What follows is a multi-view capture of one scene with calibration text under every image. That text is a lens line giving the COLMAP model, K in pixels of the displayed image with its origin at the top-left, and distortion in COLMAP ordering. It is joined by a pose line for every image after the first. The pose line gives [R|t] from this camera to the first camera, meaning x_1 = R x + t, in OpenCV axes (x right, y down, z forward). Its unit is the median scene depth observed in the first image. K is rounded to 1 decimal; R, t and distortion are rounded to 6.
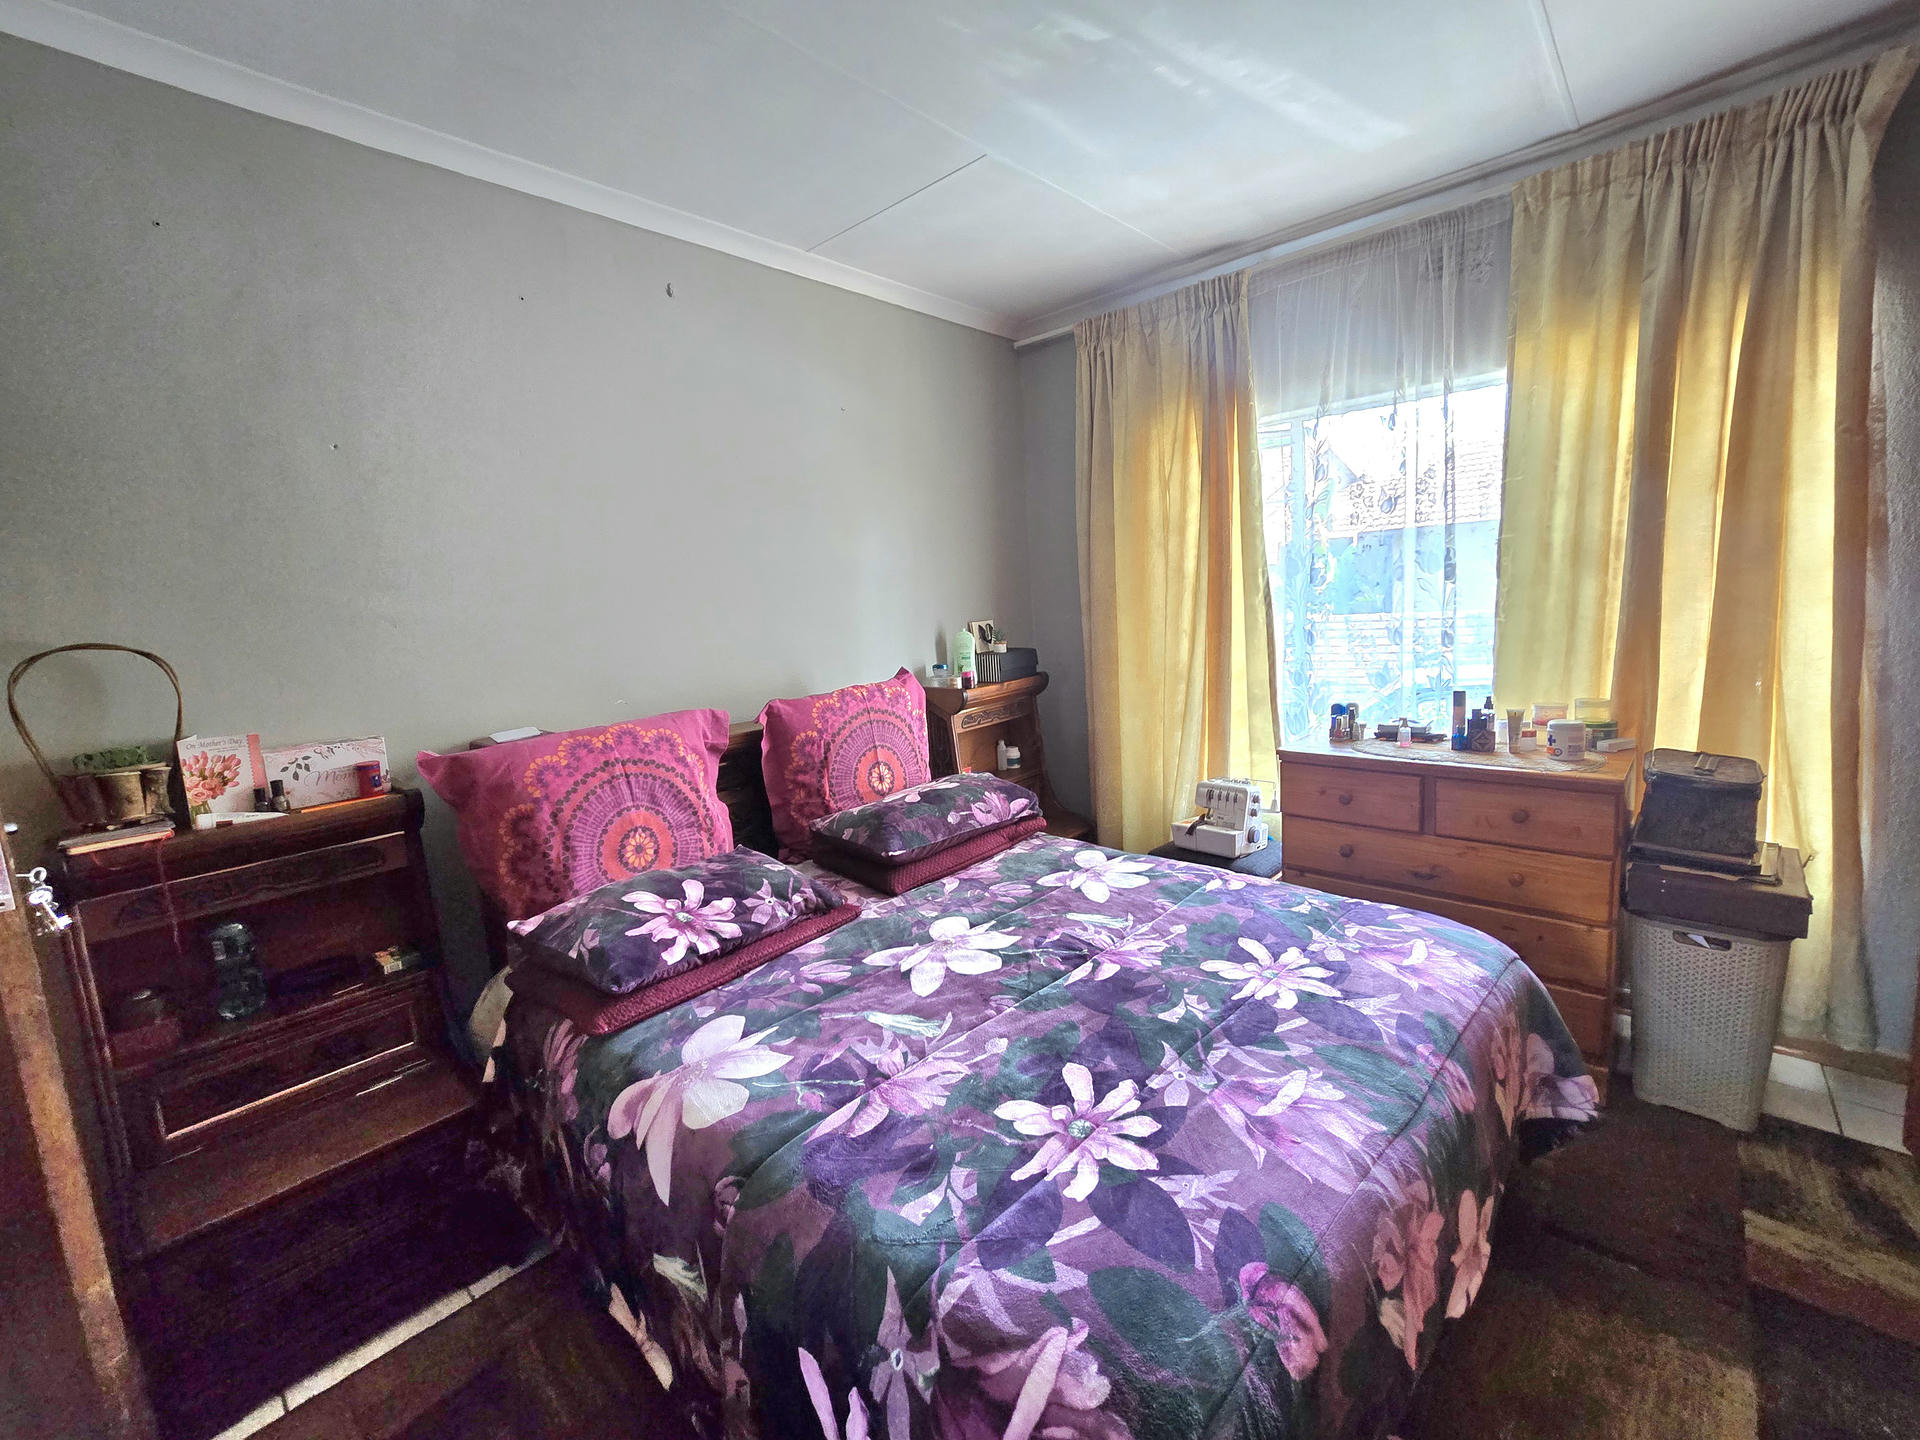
lens RADIAL K [[790.7, 0, 970.6], [0, 790.7, 717.7], [0, 0, 1]] dist [-0.000826, 0.000580]
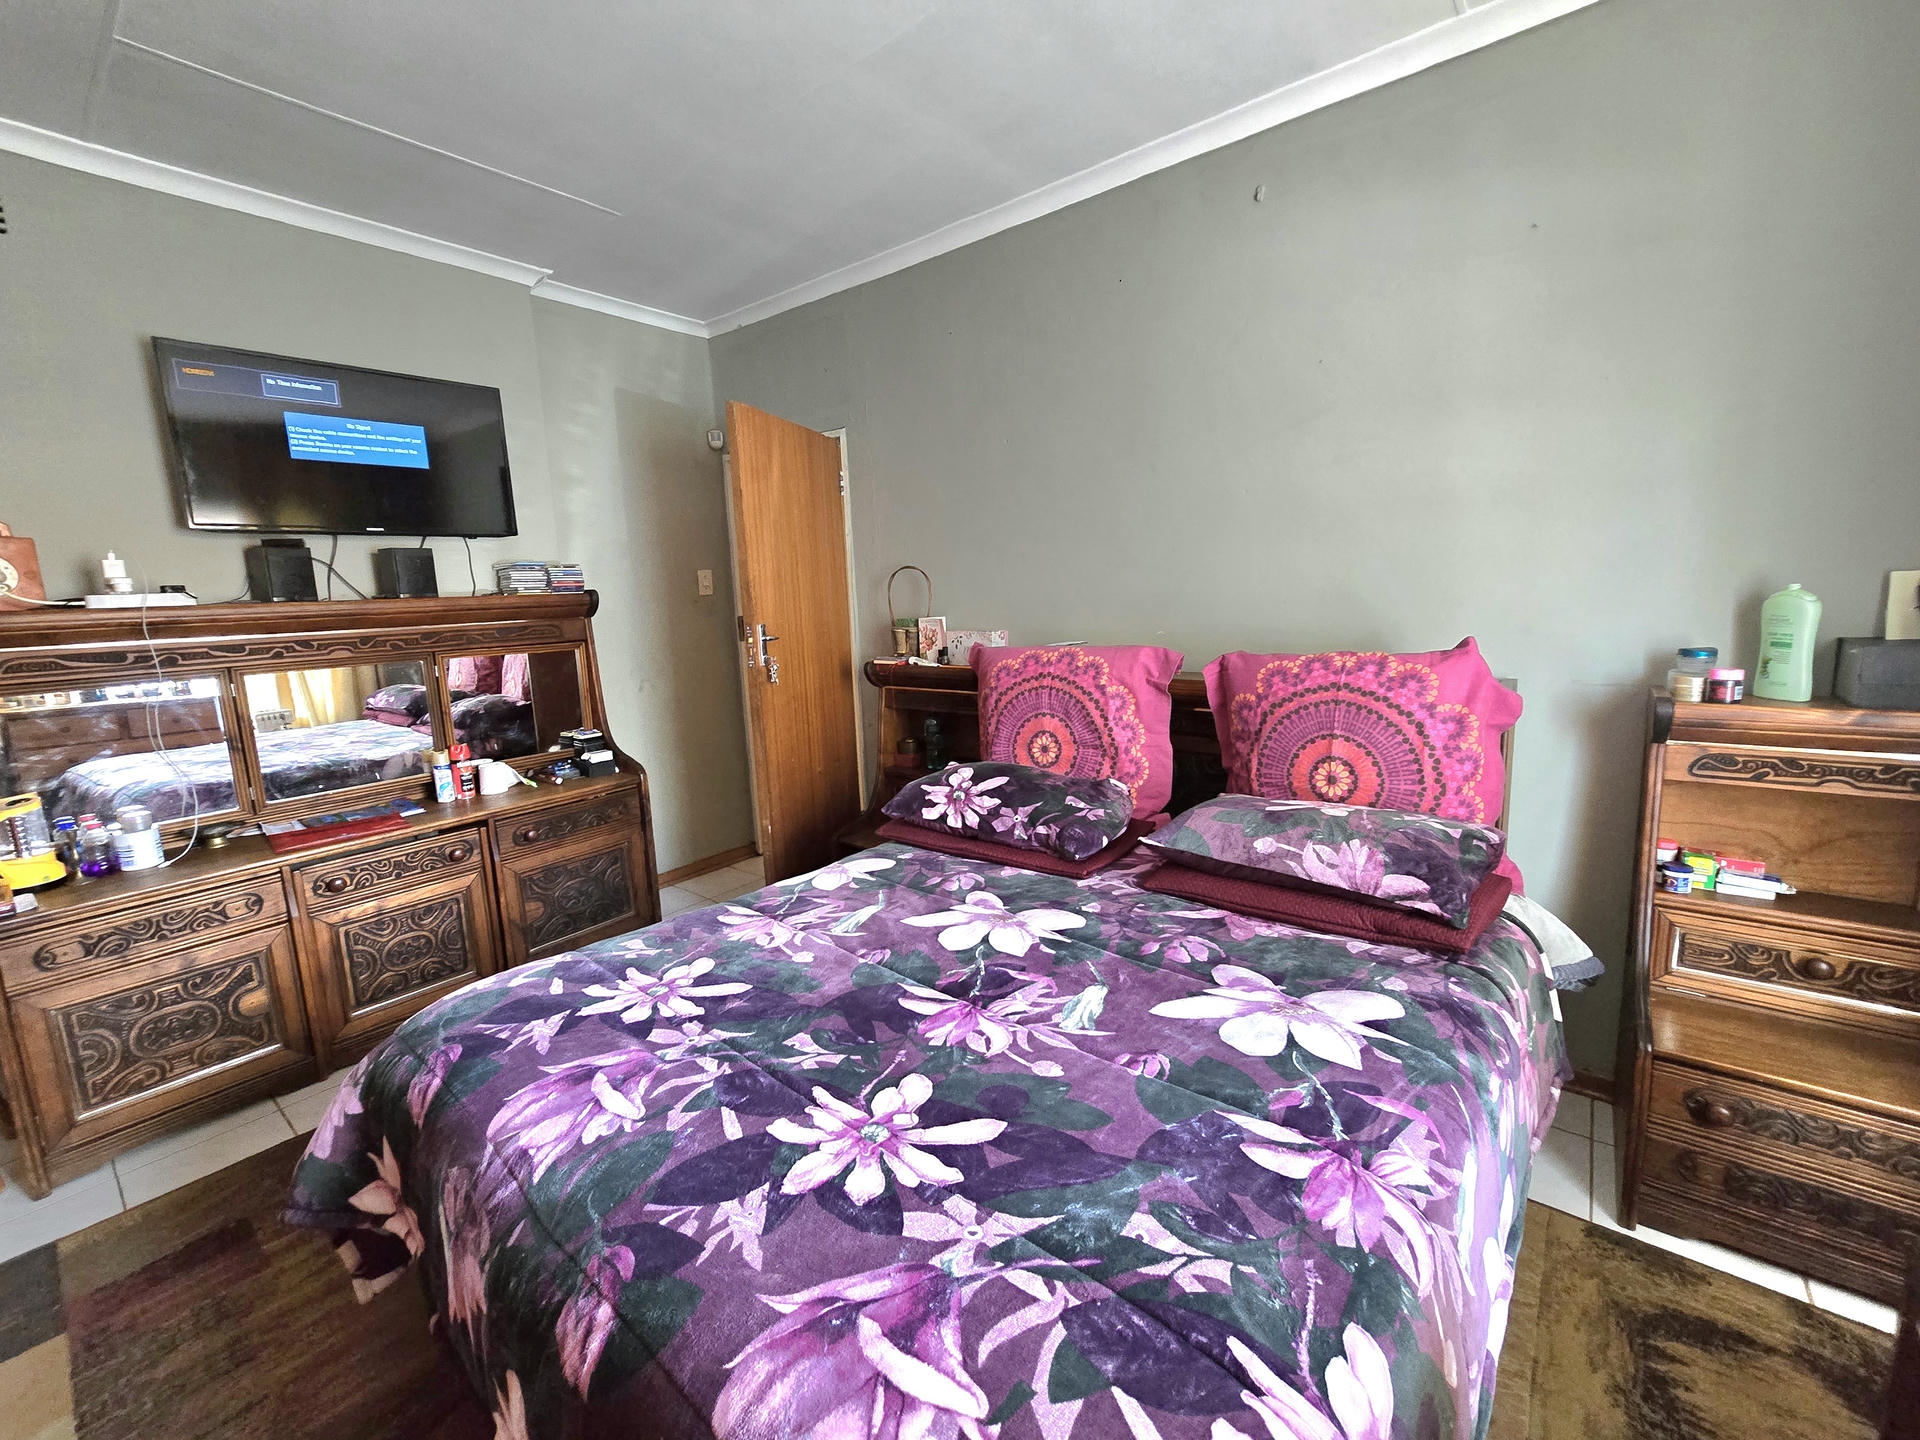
lens RADIAL K [[790.7, 0, 973.2], [0, 790.7, 702.2], [0, 0, 1]] dist [-0.000826, 0.000580]
pose [[0.066385, 0.198842, -0.977781, 0.842242], [-0.121388, 0.974273, 0.189887, -0.136940], [0.990383, 0.106085, 0.088815, 0.872906]]
